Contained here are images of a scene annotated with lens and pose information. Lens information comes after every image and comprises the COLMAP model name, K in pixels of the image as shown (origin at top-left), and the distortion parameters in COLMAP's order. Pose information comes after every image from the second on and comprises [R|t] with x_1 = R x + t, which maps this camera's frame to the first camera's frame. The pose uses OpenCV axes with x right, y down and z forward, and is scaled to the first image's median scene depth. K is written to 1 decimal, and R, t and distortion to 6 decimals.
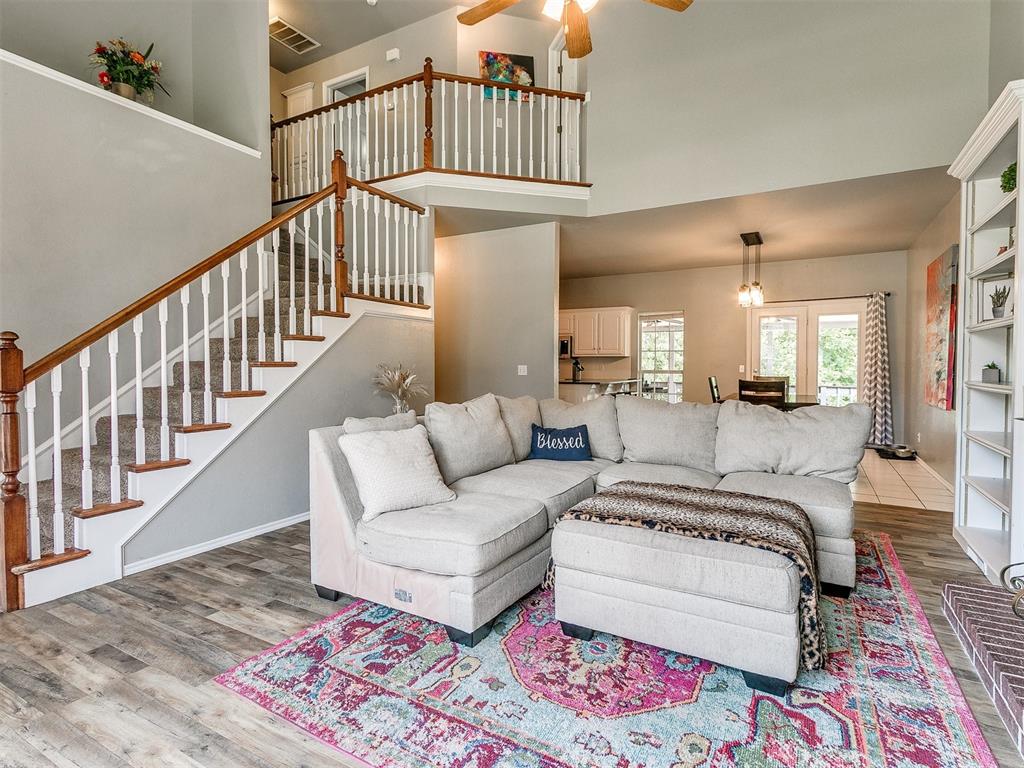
lens RADIAL K [[555.7, 0, 531.8], [0, 555.7, 377.0], [0, 0, 1]] dist [0.003960, 0.000241]
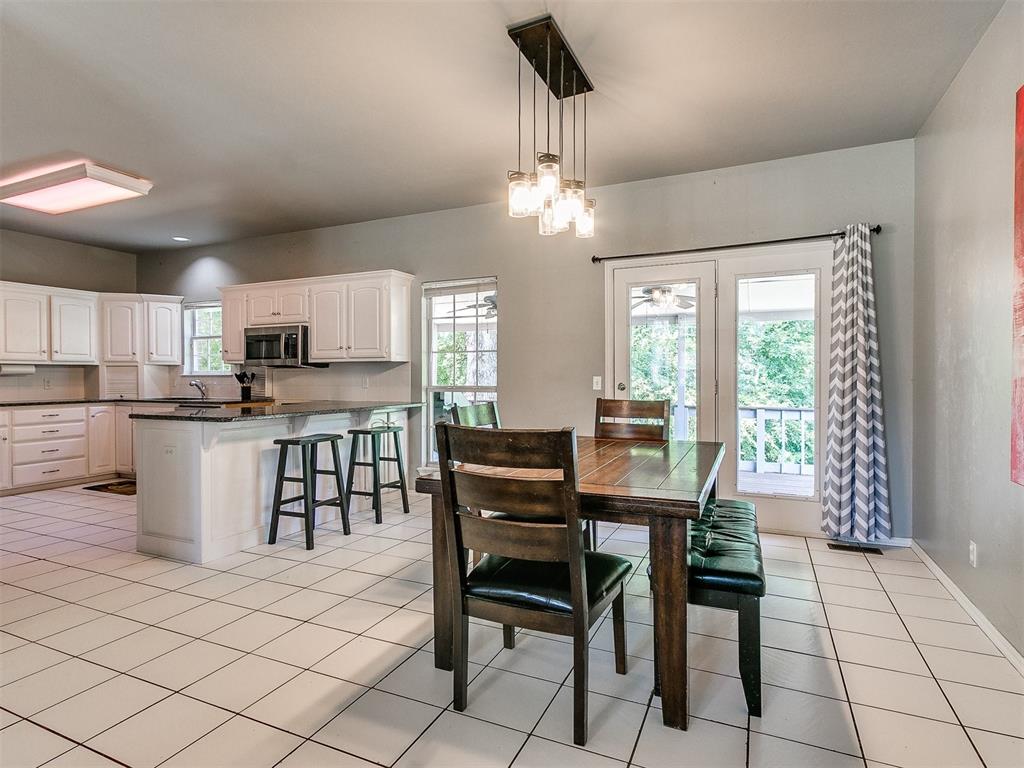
lens RADIAL K [[537.8, 0, 505.9], [0, 537.8, 382.6], [0, 0, 1]] dist [0.007765, 0.000557]
pose [[0.999806, -0.003428, 0.019391, 0.307266], [0.003687, 0.999905, -0.013308, -0.009676], [-0.019343, 0.013377, 0.999723, 0.537427]]
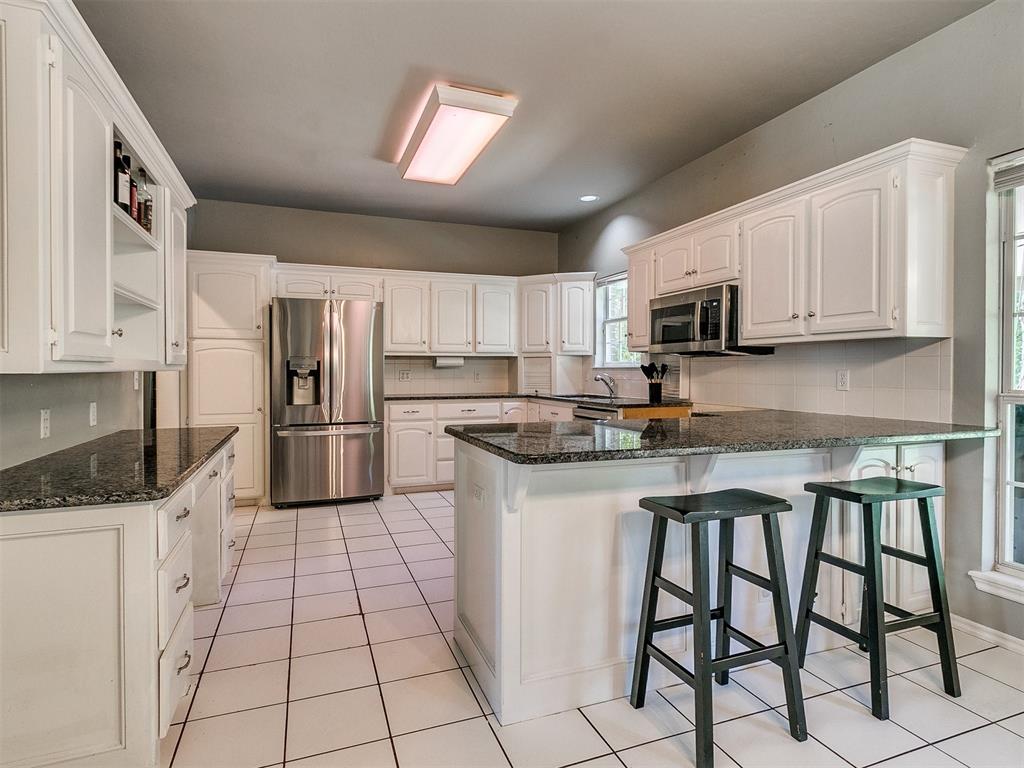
lens RADIAL K [[555.7, 0, 531.8], [0, 555.7, 377.0], [0, 0, 1]] dist [0.003960, 0.000241]
pose [[0.743177, 0.007794, -0.669050, 0.241015], [-0.016937, 0.999831, -0.007166, -0.015312], [0.668881, 0.016657, 0.743183, 0.789933]]
